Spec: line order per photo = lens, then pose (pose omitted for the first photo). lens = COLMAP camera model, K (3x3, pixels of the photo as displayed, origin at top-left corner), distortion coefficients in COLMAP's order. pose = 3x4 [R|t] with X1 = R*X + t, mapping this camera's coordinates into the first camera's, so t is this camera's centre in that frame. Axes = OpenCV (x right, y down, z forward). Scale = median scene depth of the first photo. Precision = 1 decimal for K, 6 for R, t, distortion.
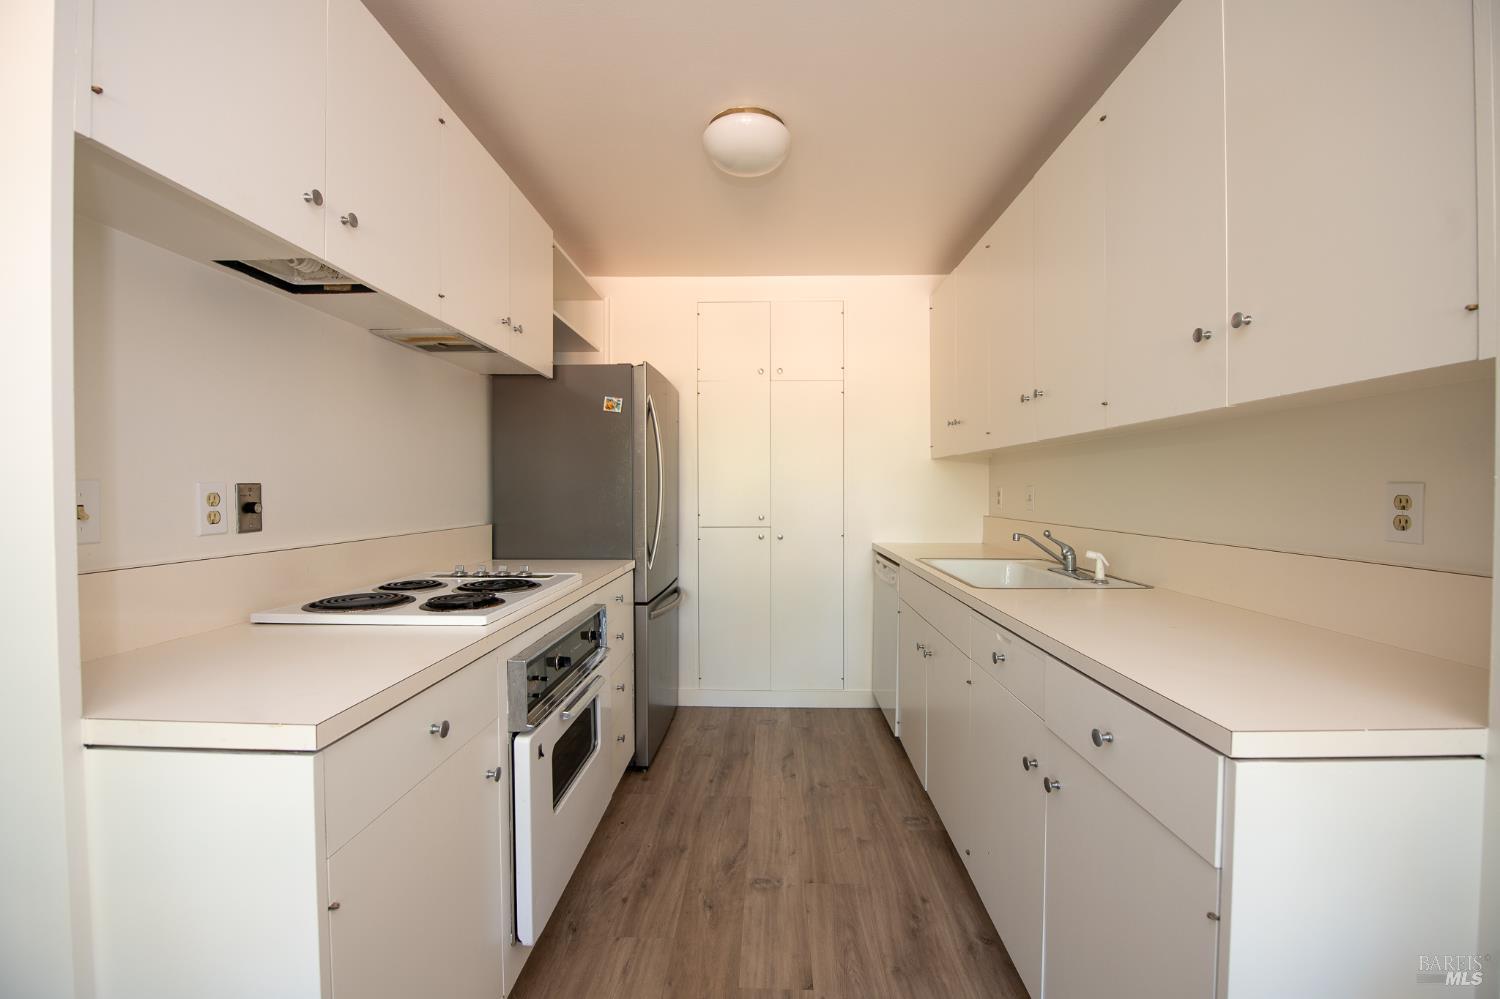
lens RADIAL K [[598.5, 0, 754.7], [0, 598.5, 497.5], [0, 0, 1]] dist [-0.019154, -0.001598]
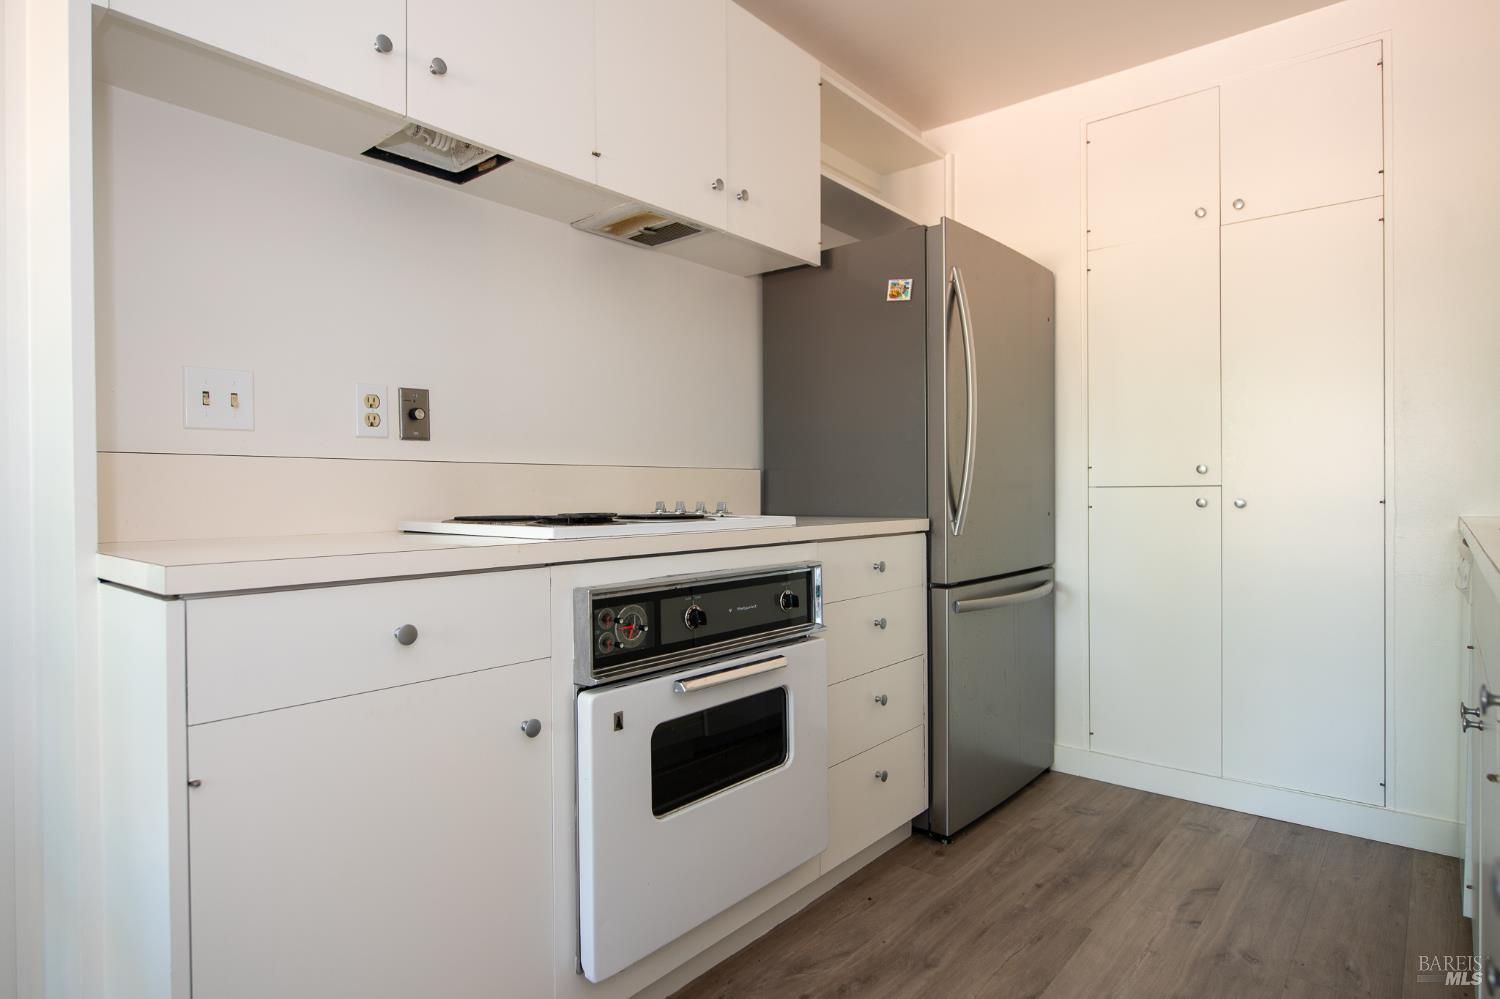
lens RADIAL K [[807.7, 0, 752.2], [0, 807.7, 495.9], [0, 0, 1]] dist [-0.001984, -0.003452]
pose [[0.781036, 0.000463, -0.624485, 0.207587], [-0.002491, 0.999994, -0.002373, 0.081893], [0.624481, 0.003409, 0.781033, 0.175912]]
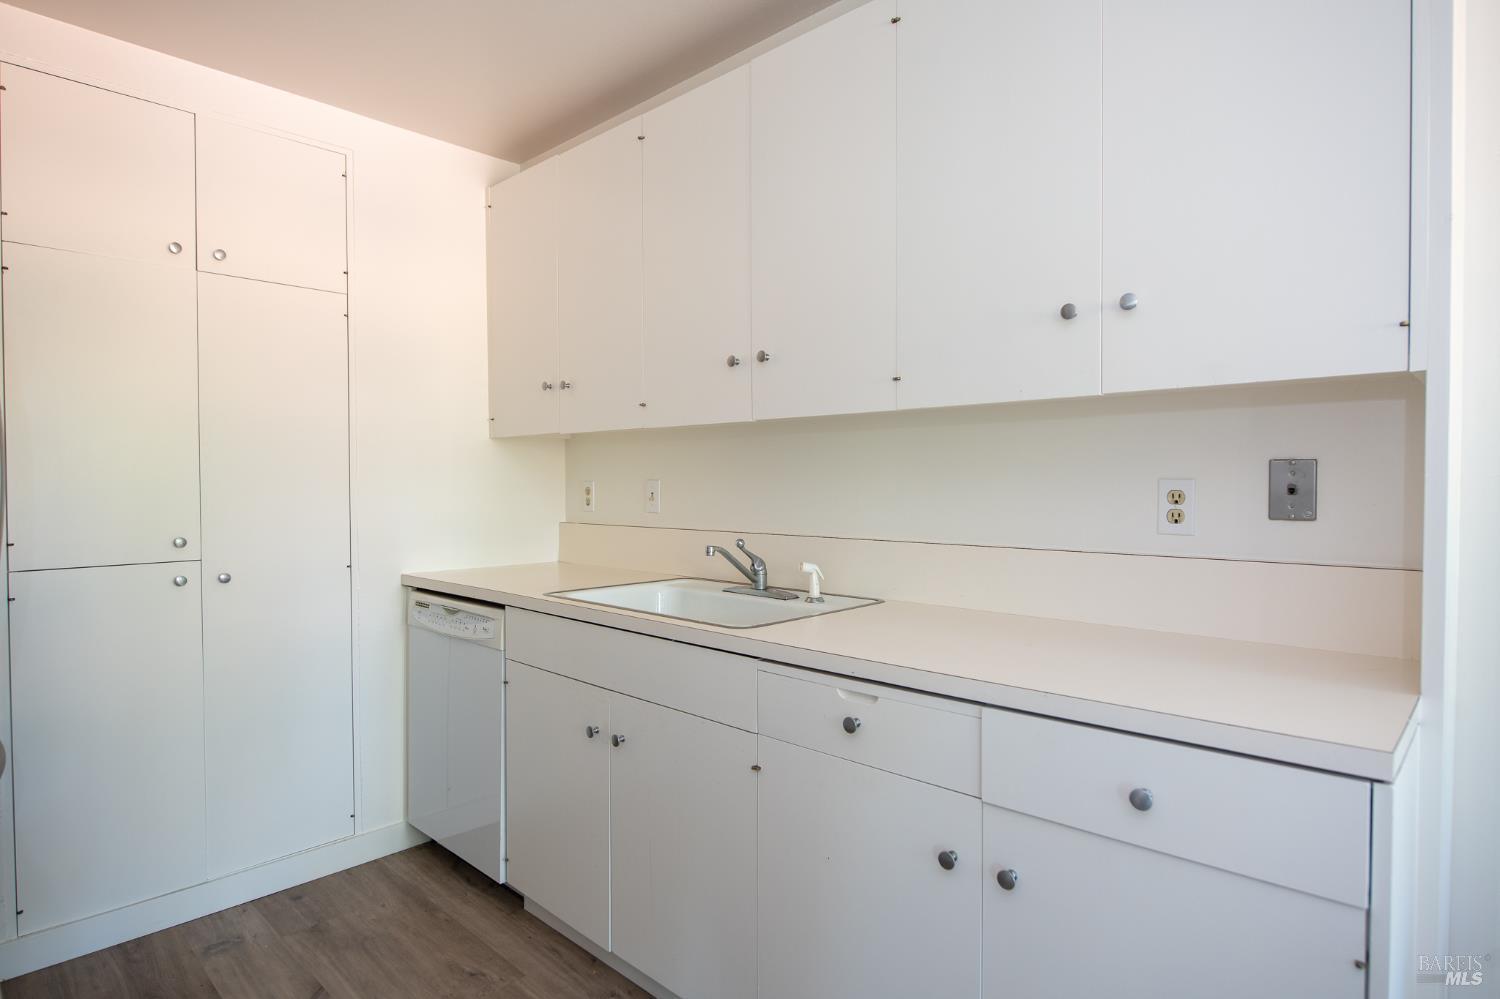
lens RADIAL K [[807.7, 0, 752.7], [0, 807.7, 496.7], [0, 0, 1]] dist [-0.001984, -0.003452]
pose [[0.667275, -0.012113, 0.744713, -0.224946], [0.010706, 0.999920, 0.006671, -0.004938], [-0.744735, 0.003522, 0.667351, 0.261395]]
